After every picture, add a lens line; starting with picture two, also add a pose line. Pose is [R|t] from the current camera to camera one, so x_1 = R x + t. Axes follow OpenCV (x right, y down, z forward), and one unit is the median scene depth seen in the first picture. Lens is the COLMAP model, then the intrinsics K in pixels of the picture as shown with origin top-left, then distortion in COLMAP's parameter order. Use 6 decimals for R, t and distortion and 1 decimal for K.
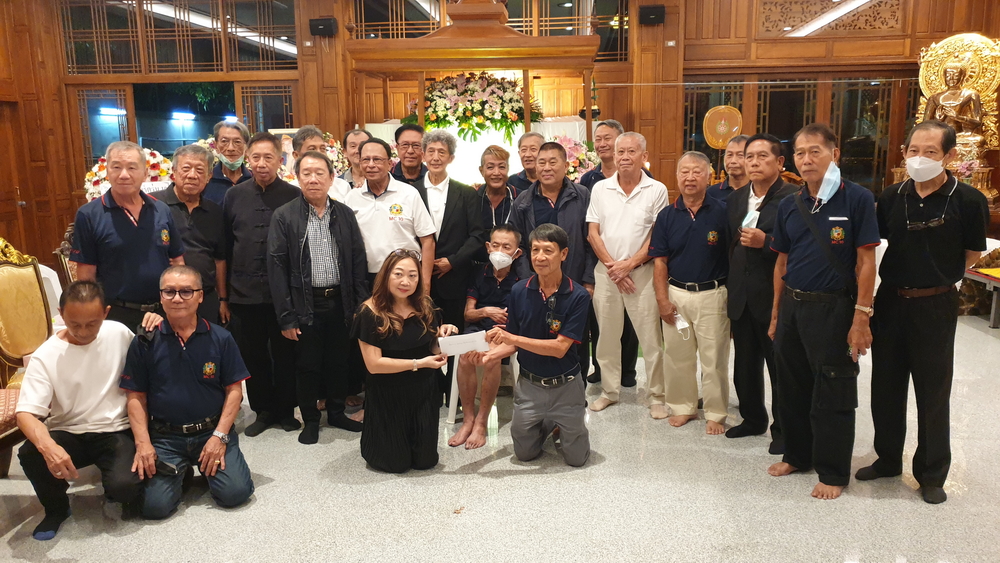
lens RADIAL K [[808.9, 0, 484.9], [0, 808.9, 282.3], [0, 0, 1]] dist [0.033633, -0.003741]
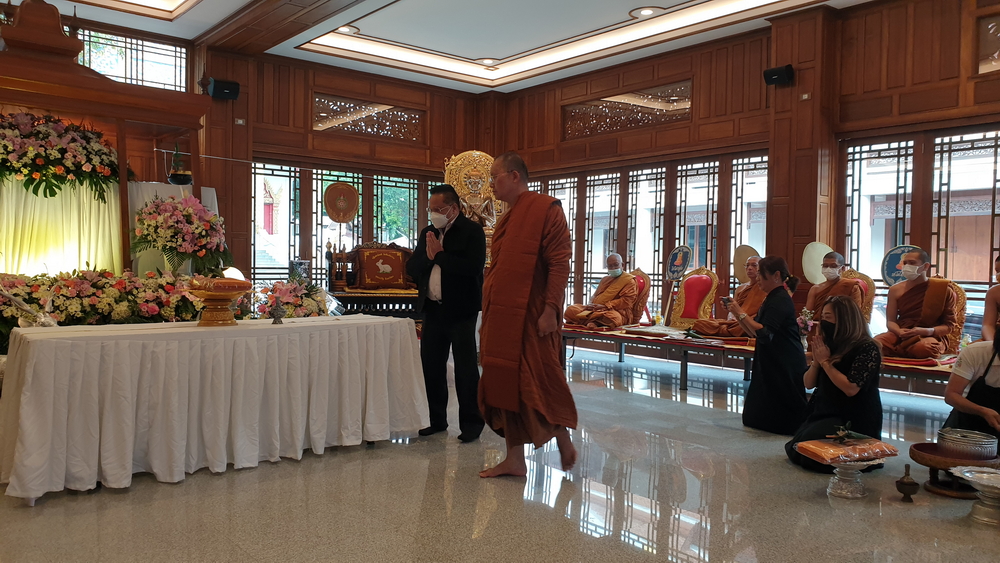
lens RADIAL K [[829.9, 0, 500.0], [0, 829.9, 281.5], [0, 0, 1]] dist [0.070737, 0.003841]
pose [[0.717473, 0.018223, 0.696348, -0.257658], [0.088605, 0.989150, -0.117179, 0.043813], [-0.690928, 0.145773, 0.708074, 0.105333]]
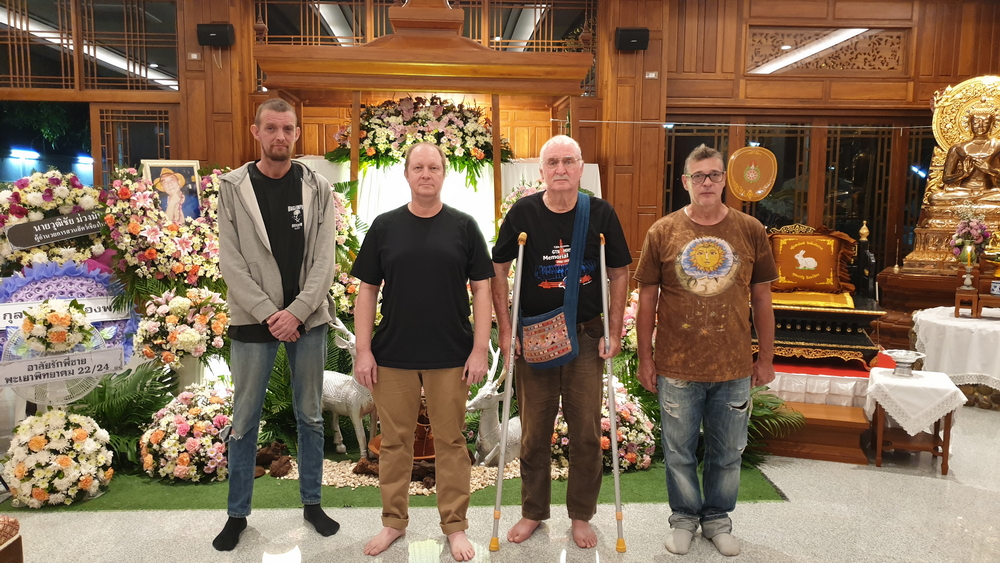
lens RADIAL K [[808.9, 0, 484.9], [0, 808.9, 282.3], [0, 0, 1]] dist [0.033633, -0.003741]
pose [[0.987810, 0.004165, 0.155608, -0.071672], [0.006085, 0.997845, -0.065339, -0.031020], [-0.155545, 0.065489, 0.985656, 0.234701]]
